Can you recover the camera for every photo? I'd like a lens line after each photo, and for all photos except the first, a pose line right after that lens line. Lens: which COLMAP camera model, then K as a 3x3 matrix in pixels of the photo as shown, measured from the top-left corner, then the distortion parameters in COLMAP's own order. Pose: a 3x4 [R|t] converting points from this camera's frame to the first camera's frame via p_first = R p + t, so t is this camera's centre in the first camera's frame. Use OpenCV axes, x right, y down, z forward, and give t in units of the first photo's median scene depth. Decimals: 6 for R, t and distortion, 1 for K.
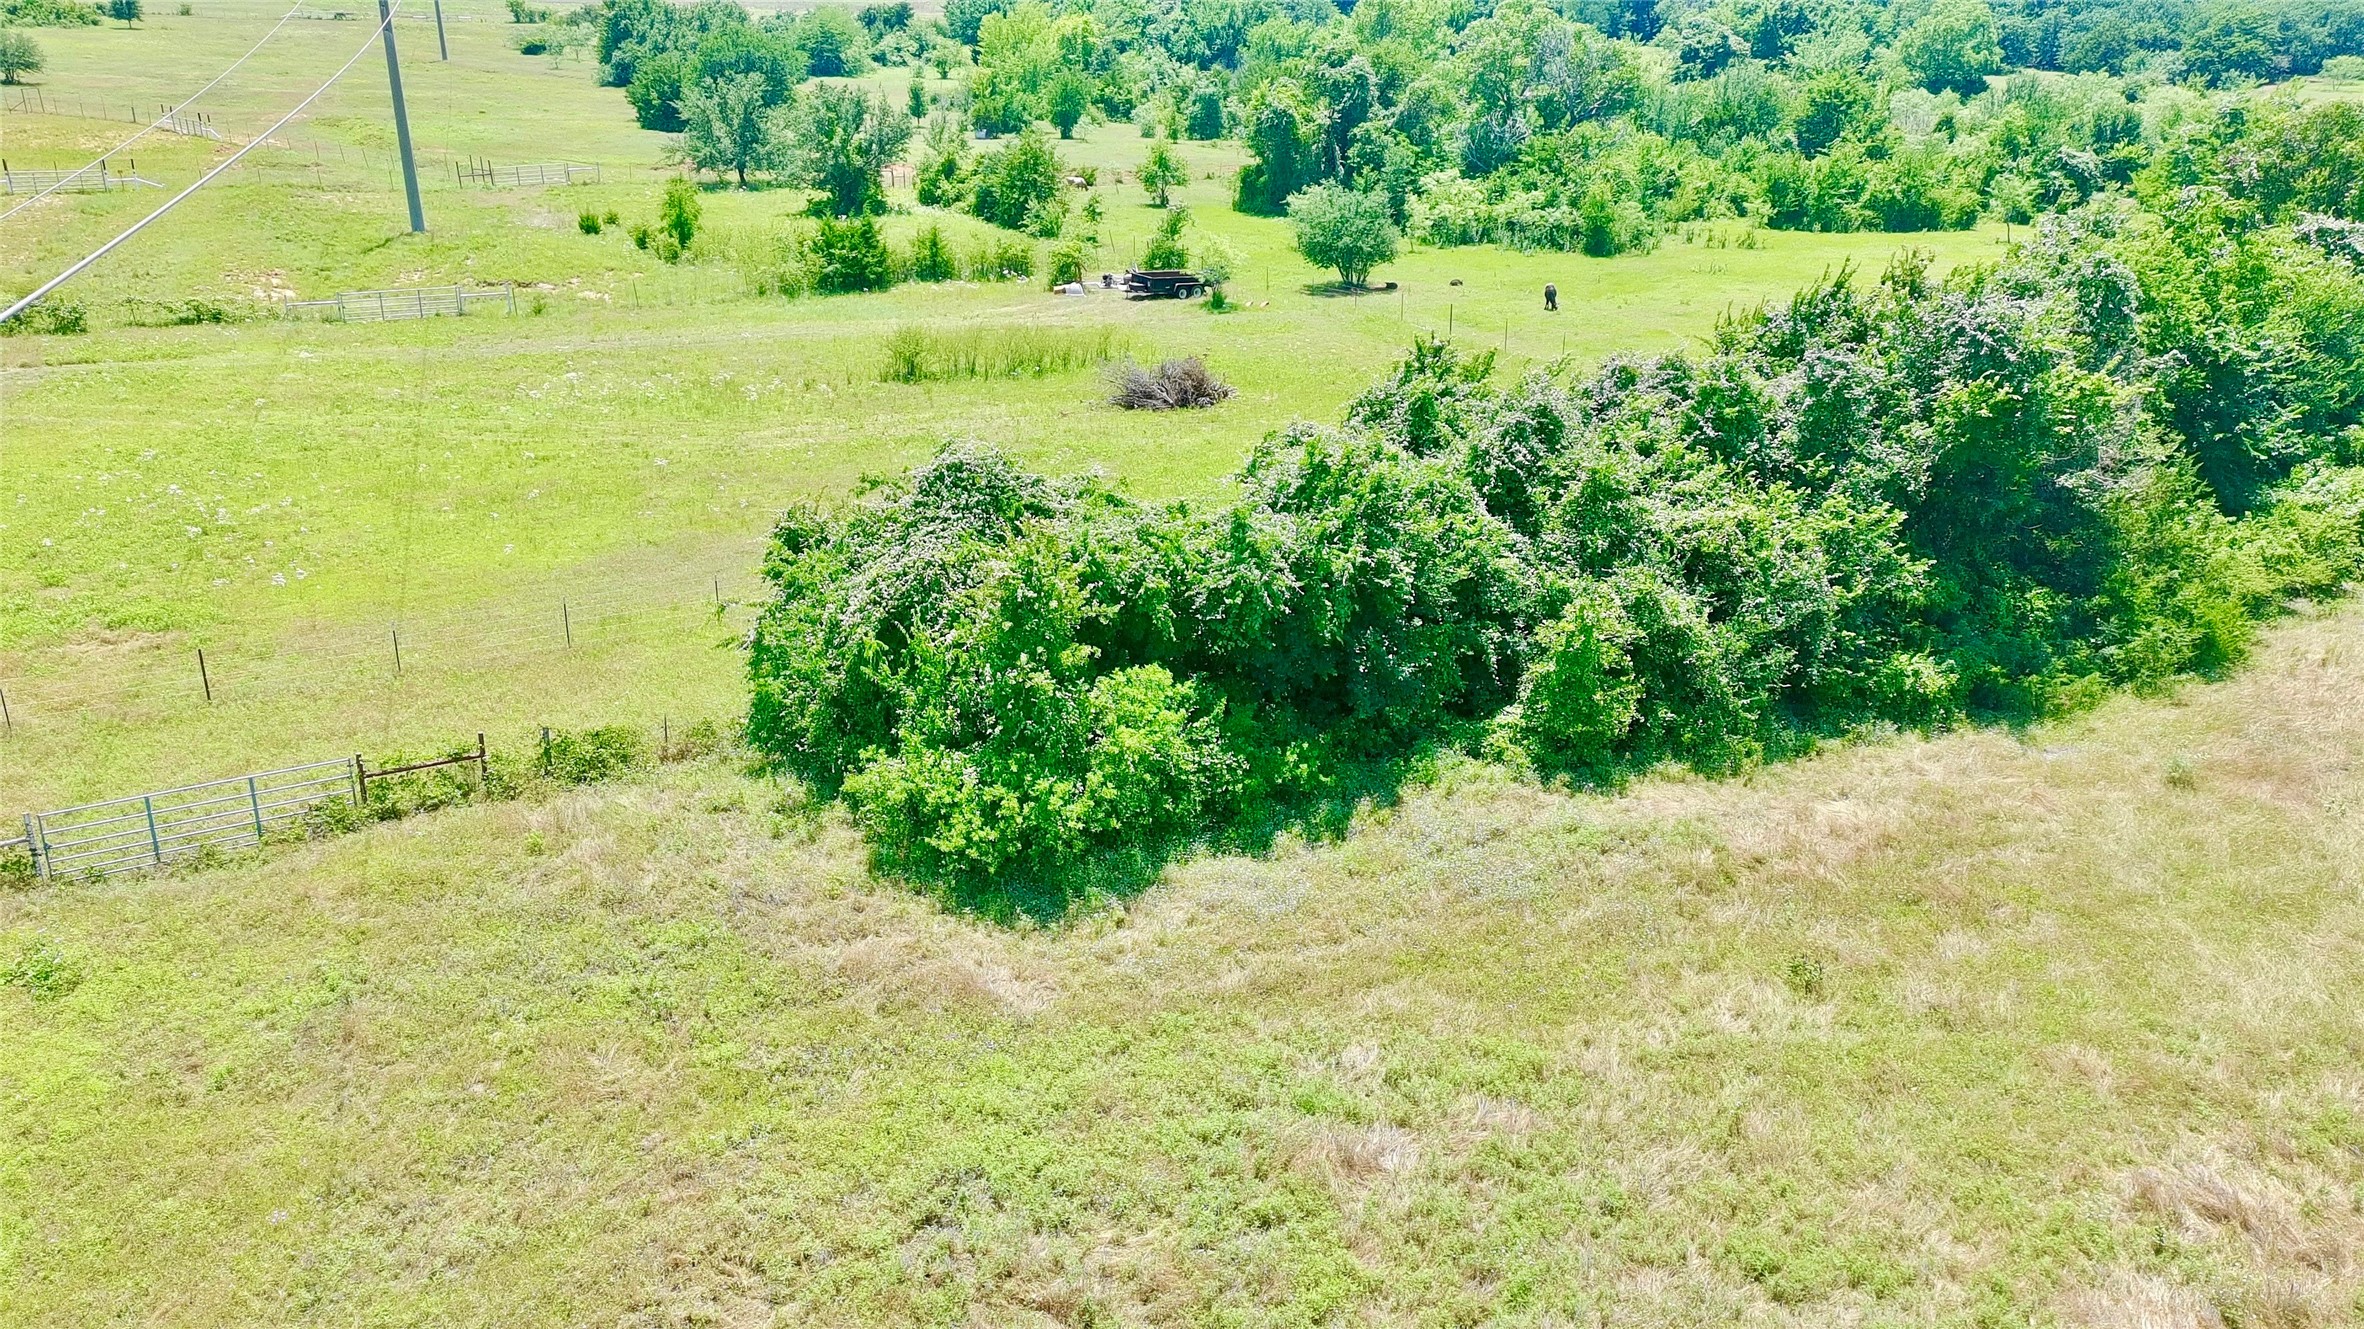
lens RADIAL K [[1807.8, 0, 1197.0], [0, 1807.8, 670.0], [0, 0, 1]] dist [0.077776, -0.093810]
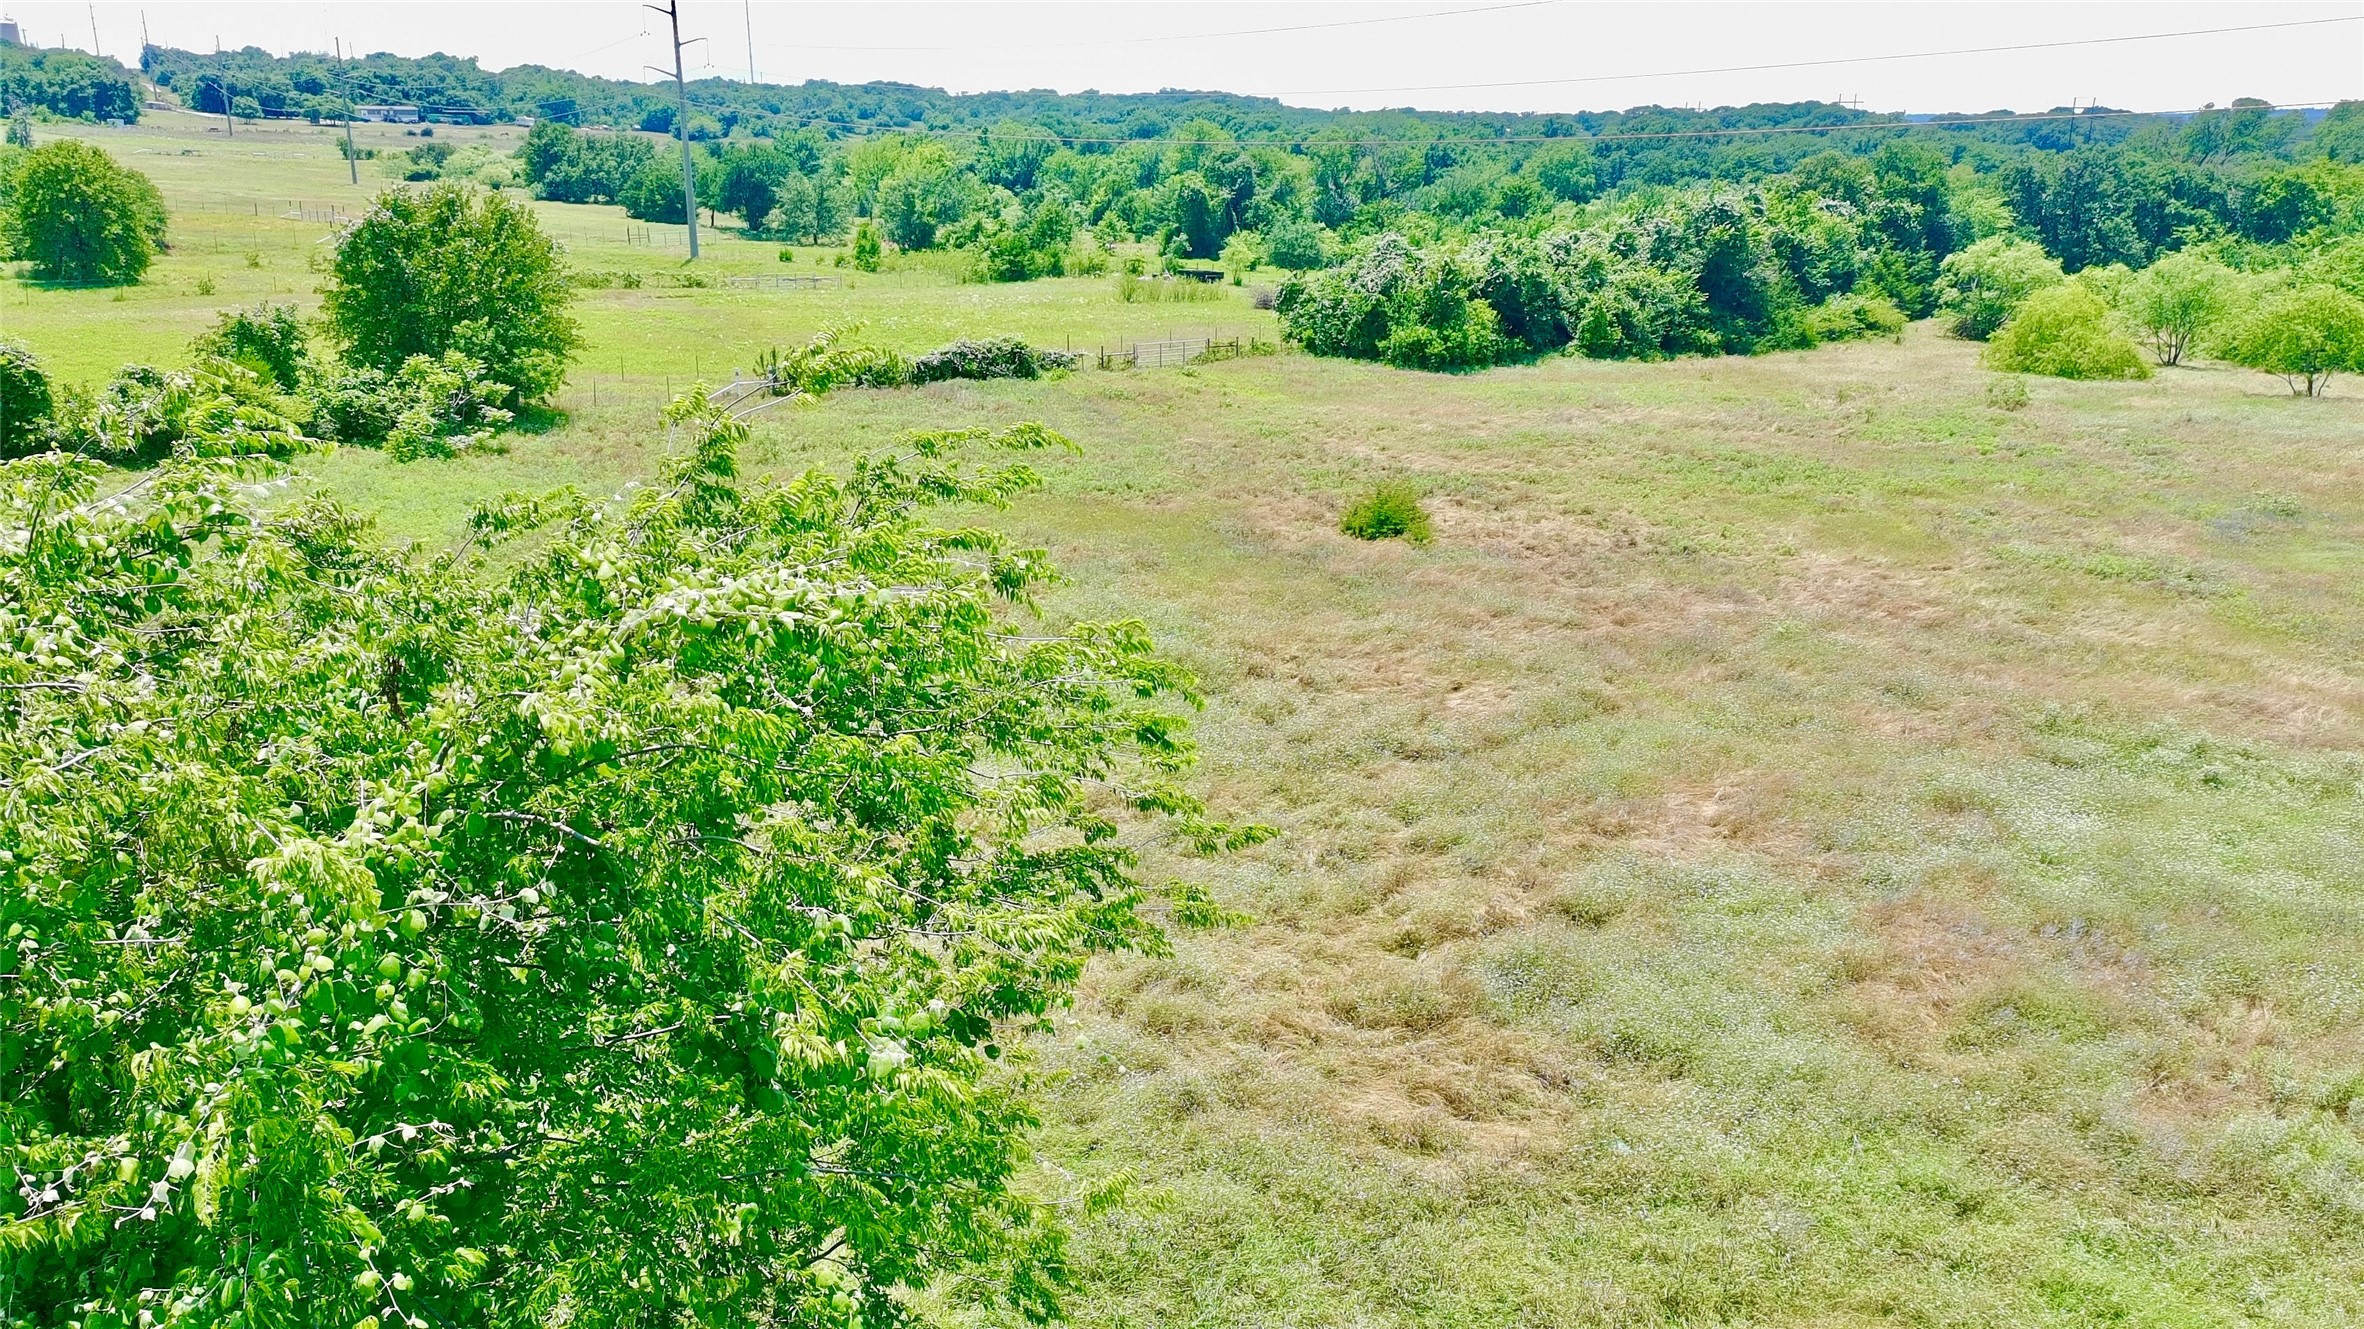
lens RADIAL K [[1807.8, 0, 1197.0], [0, 1807.8, 670.0], [0, 0, 1]] dist [0.077776, -0.093810]
pose [[0.976374, -0.057034, 0.208423, -0.358847], [0.073929, 0.994500, -0.074185, 0.249623], [-0.203046, 0.087841, 0.975221, -0.543776]]
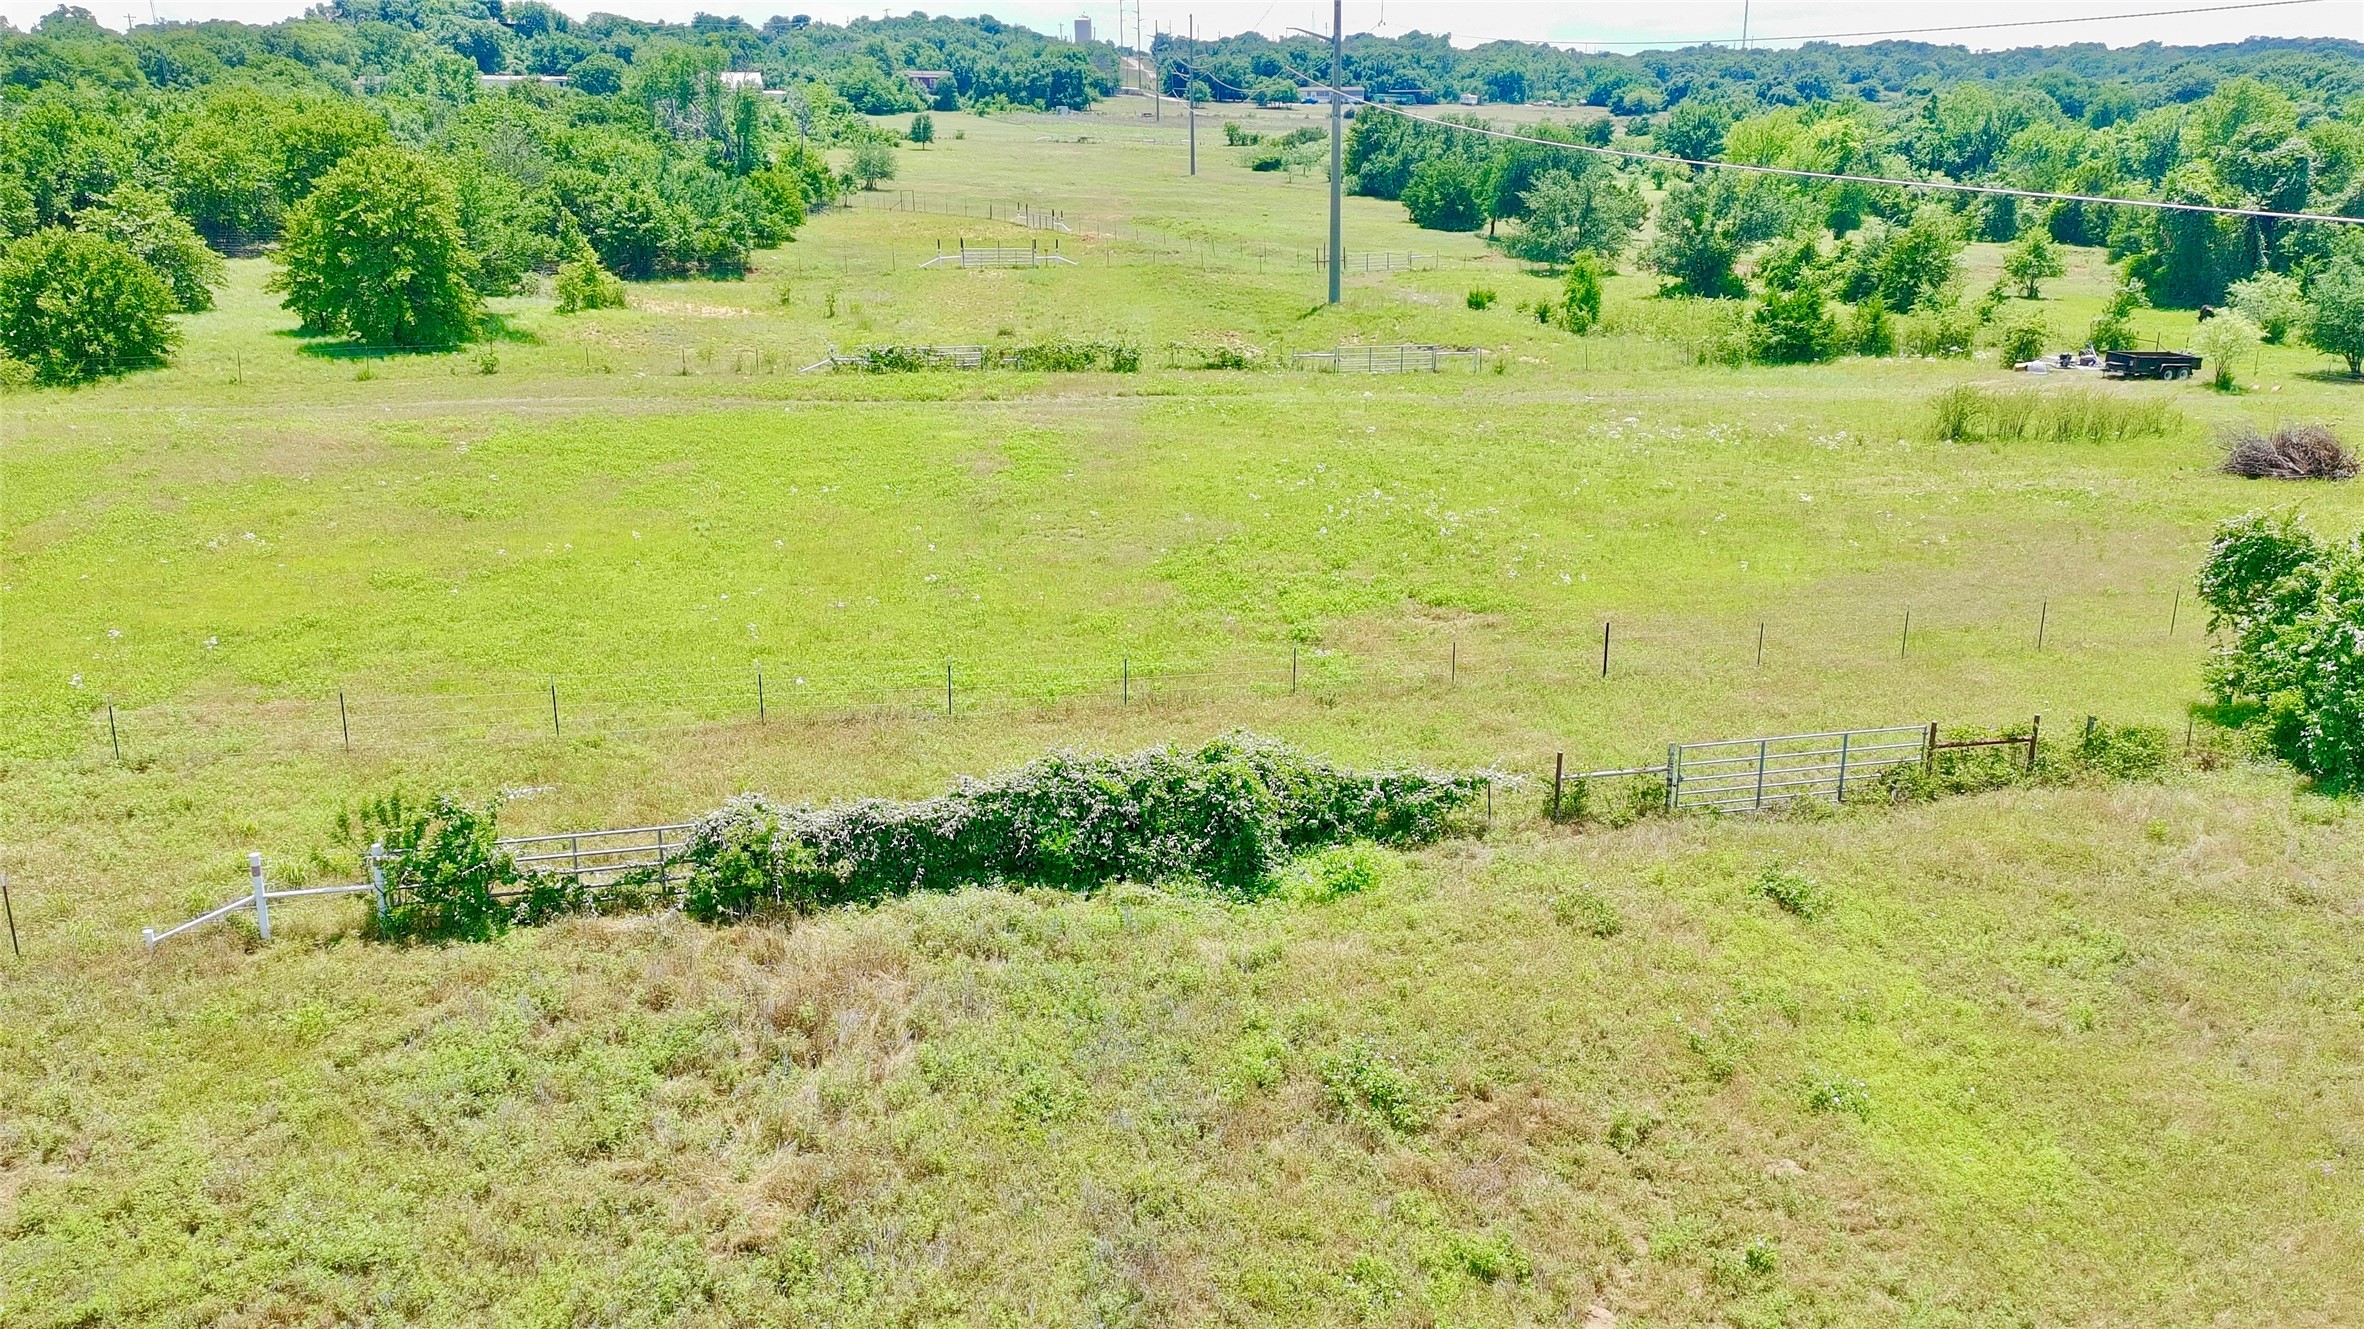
lens RADIAL K [[1807.8, 0, 1197.0], [0, 1807.8, 670.0], [0, 0, 1]] dist [0.077776, -0.093810]
pose [[0.954758, 0.080298, -0.286338, -0.185926], [-0.099390, 0.993649, -0.052753, 0.036055], [0.280283, 0.078826, 0.956675, -0.011836]]
